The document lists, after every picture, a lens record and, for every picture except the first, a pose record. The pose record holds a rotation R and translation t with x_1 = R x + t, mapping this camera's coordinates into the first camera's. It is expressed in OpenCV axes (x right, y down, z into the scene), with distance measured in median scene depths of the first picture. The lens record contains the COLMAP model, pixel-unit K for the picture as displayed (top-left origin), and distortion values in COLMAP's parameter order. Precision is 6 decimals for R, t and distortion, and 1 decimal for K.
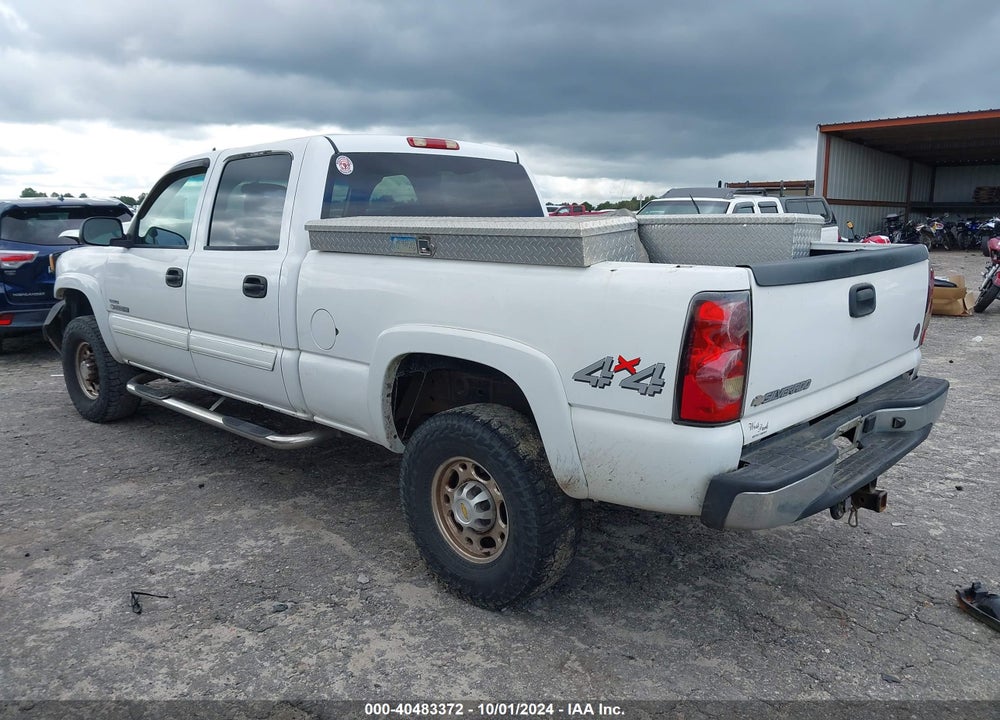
lens RADIAL K [[813.5, 0, 500.0], [0, 813.5, 360.0], [0, 0, 1]] dist [0.041199, -0.071515]
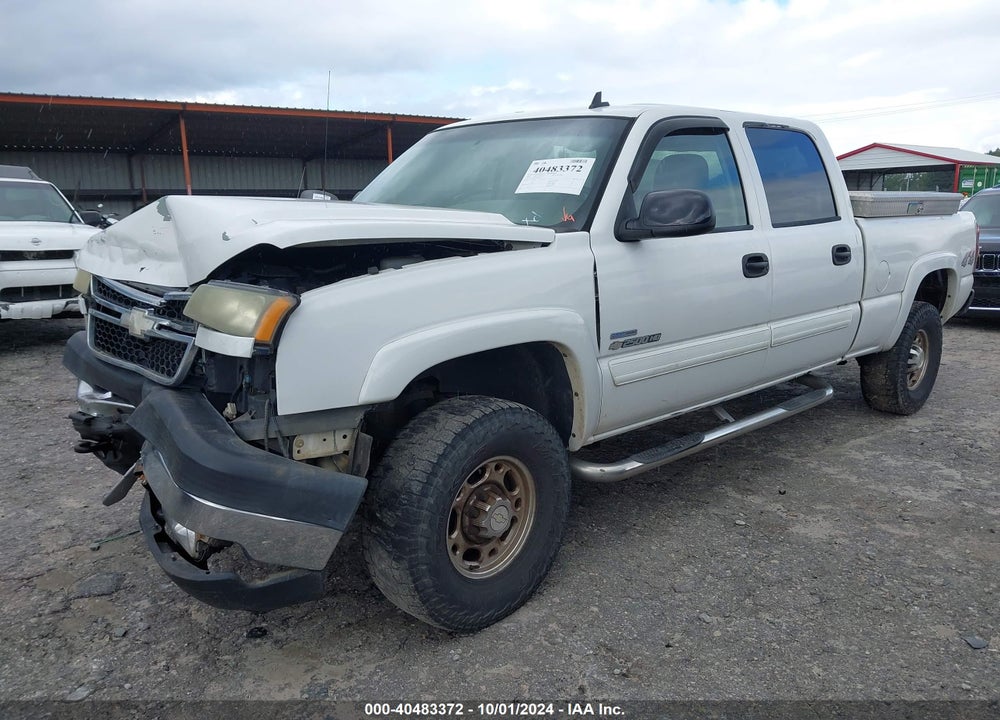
lens RADIAL K [[813.5, 0, 500.0], [0, 813.5, 360.0], [0, 0, 1]] dist [0.041199, -0.071515]
pose [[0.034796, -0.195120, 0.980162, -1.223746], [0.182811, 0.965451, 0.185702, -0.207773], [-0.982532, 0.172723, 0.069263, 1.216520]]
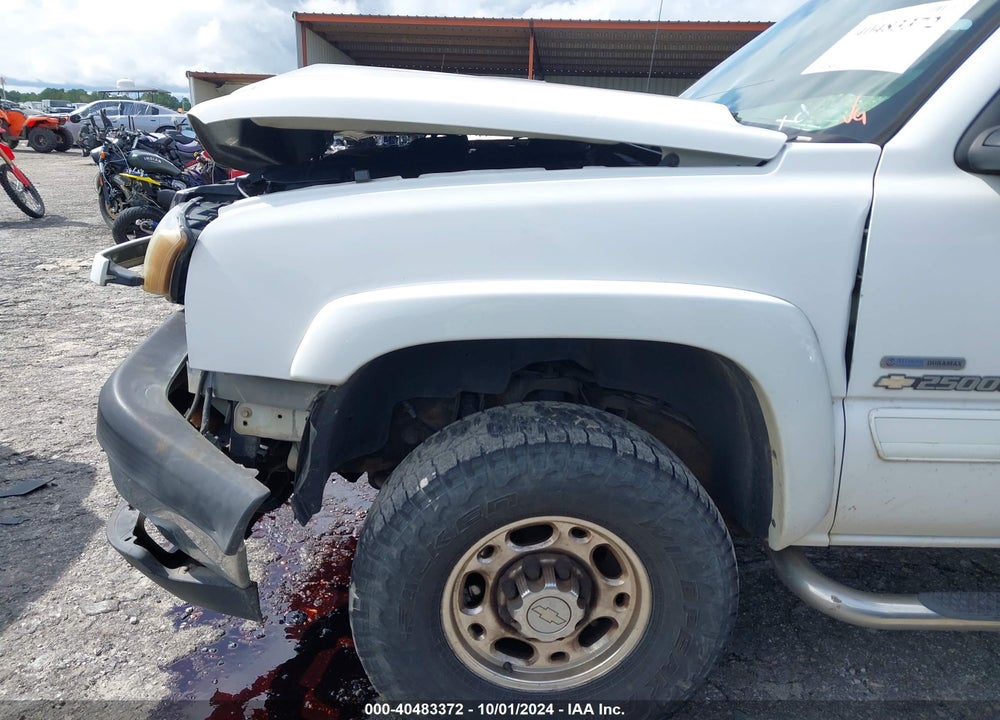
lens RADIAL K [[790.4, 0, 469.2], [0, 790.4, 369.4], [0, 0, 1]] dist [0.029356, -0.053926]
pose [[0.708143, -0.193831, 0.678943, -0.900979], [0.100987, 0.979499, 0.174306, -0.155872], [-0.698810, -0.054870, 0.713200, 1.057292]]
